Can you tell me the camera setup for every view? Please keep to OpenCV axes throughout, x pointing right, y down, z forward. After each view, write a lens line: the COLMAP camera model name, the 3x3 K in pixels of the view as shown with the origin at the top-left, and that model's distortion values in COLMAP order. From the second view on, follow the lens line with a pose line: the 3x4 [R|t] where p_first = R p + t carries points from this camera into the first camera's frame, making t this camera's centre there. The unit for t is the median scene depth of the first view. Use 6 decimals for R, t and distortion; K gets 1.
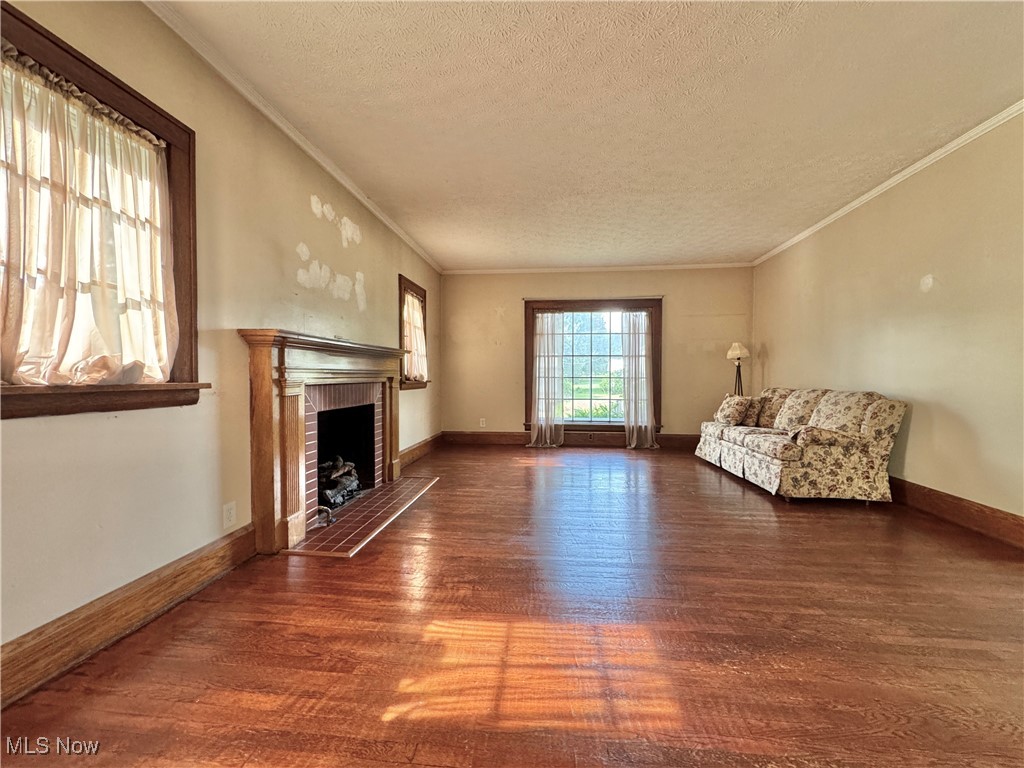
lens RADIAL K [[408.0, 0, 513.8], [0, 408.0, 382.5], [0, 0, 1]] dist [-0.002352, -0.000056]
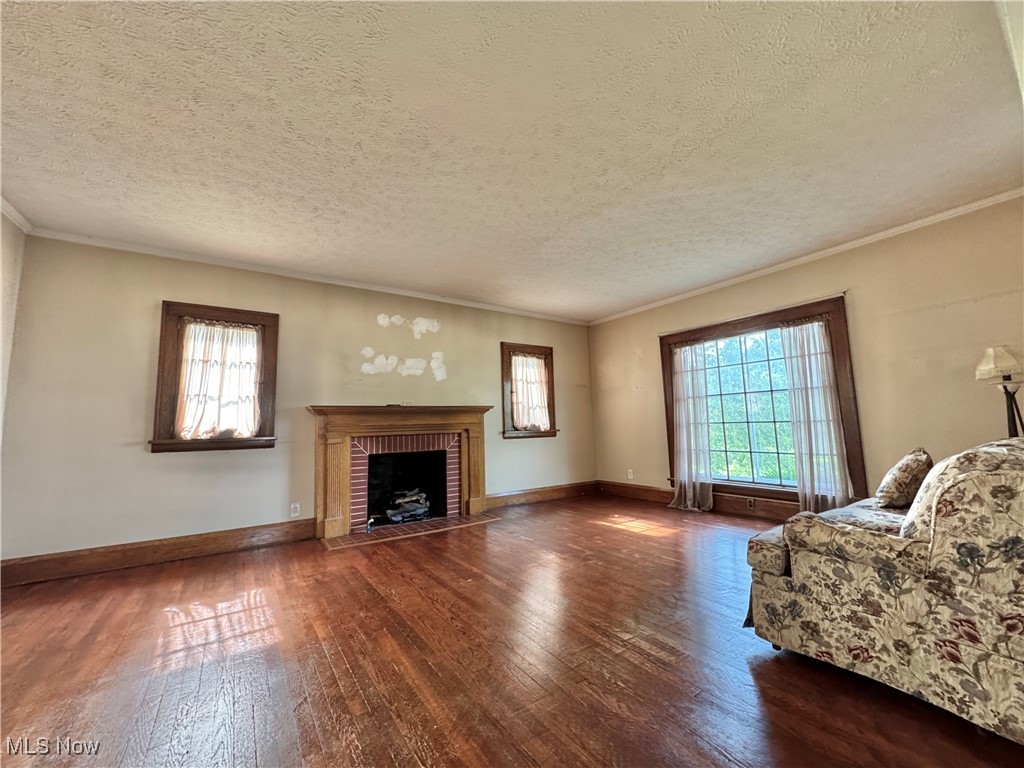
lens RADIAL K [[410.2, 0, 513.2], [0, 410.2, 382.7], [0, 0, 1]] dist [-0.001376, 0.000115]
pose [[0.643009, -0.098948, -0.759440, 0.898606], [0.015837, 0.993125, -0.115985, -0.006633], [0.765695, 0.062552, 0.640155, 0.353775]]
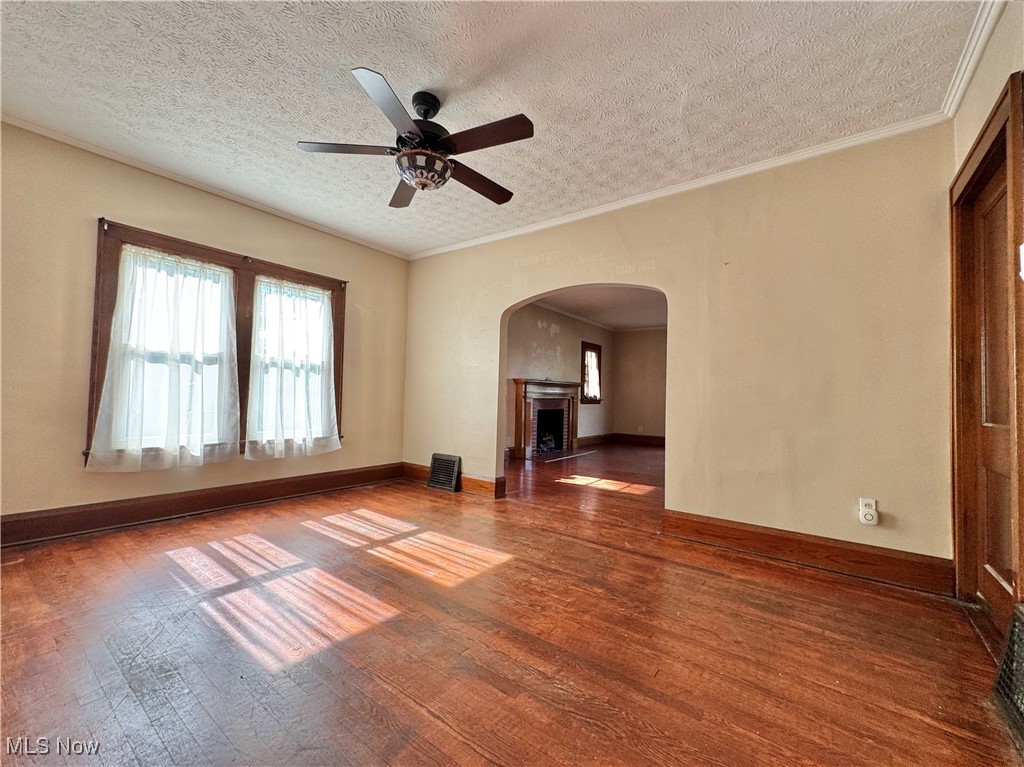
lens RADIAL K [[419.5, 0, 515.8], [0, 419.5, 380.8], [0, 0, 1]] dist [0.000057, 0.000055]
pose [[0.860572, 0.002565, -0.509323, 0.592917], [-0.031575, 0.998333, -0.048322, 0.021179], [0.508350, 0.057666, 0.859218, -1.068597]]
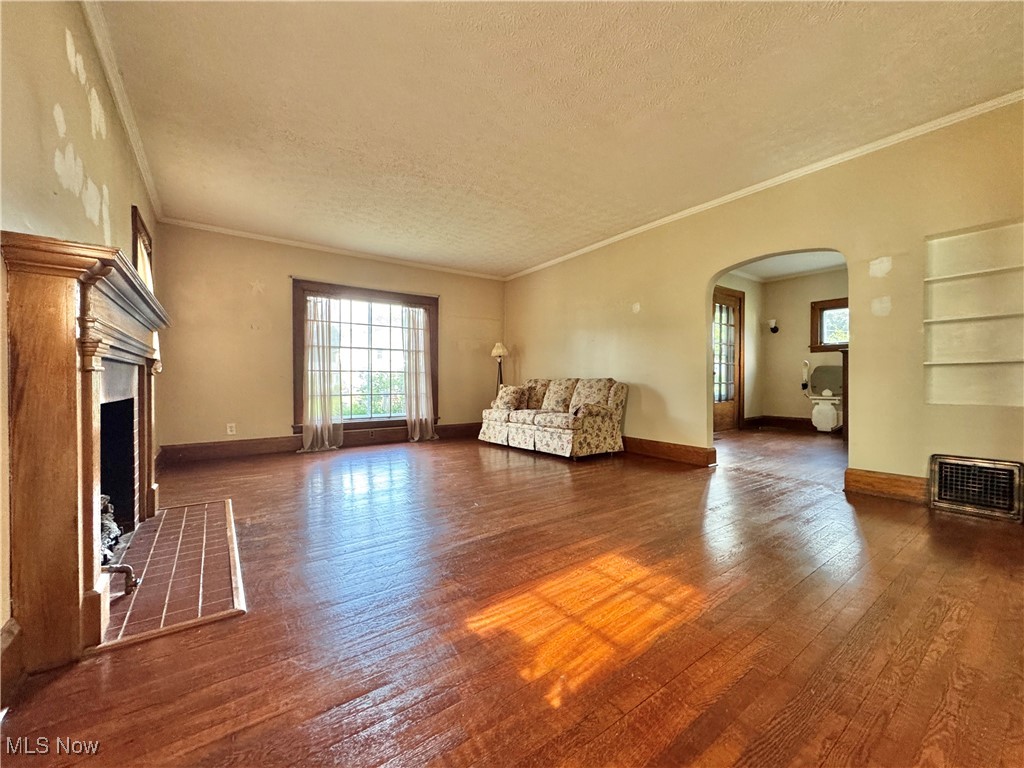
lens RADIAL K [[408.0, 0, 513.8], [0, 408.0, 382.5], [0, 0, 1]] dist [-0.002352, -0.000056]
pose [[0.741461, -0.005079, 0.670977, -0.366600], [0.012798, 0.999896, -0.006573, 0.043862], [-0.670874, 0.013461, 0.741449, 0.144457]]
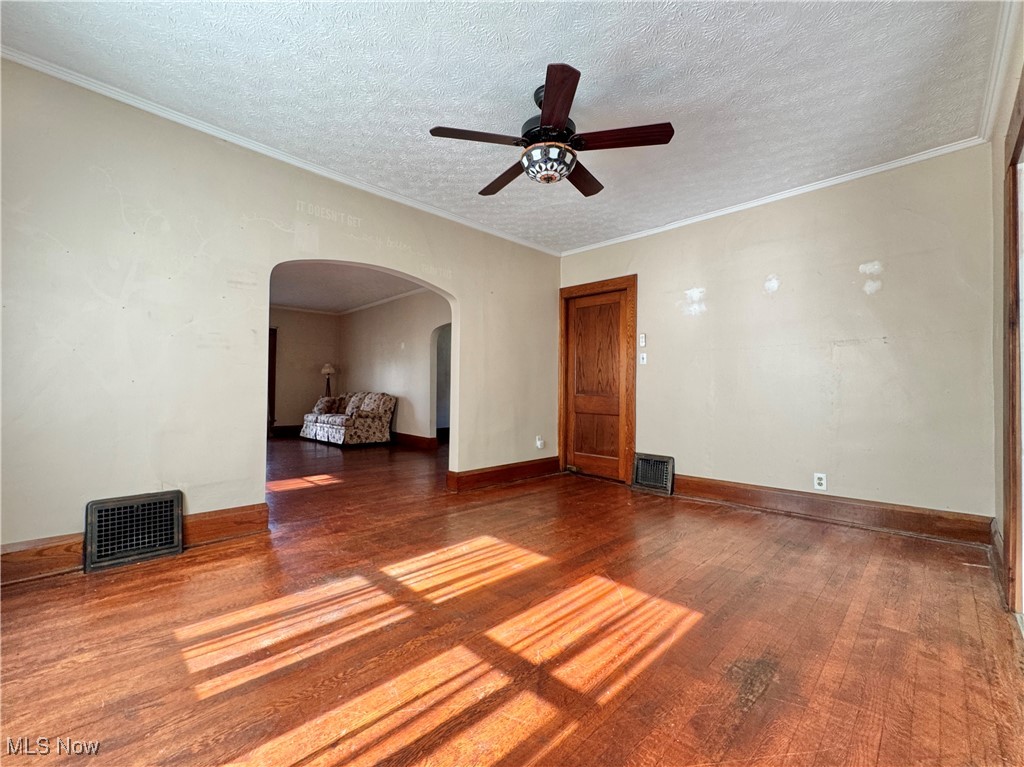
lens RADIAL K [[425.0, 0, 512.0], [0, 425.0, 383.5], [0, 0, 1]] dist [-0.001747, -0.000129]
pose [[0.629551, 0.018319, 0.776743, -0.455127], [-0.000358, 0.999729, -0.023288, 0.026464], [-0.776959, 0.014383, 0.629387, -0.959998]]
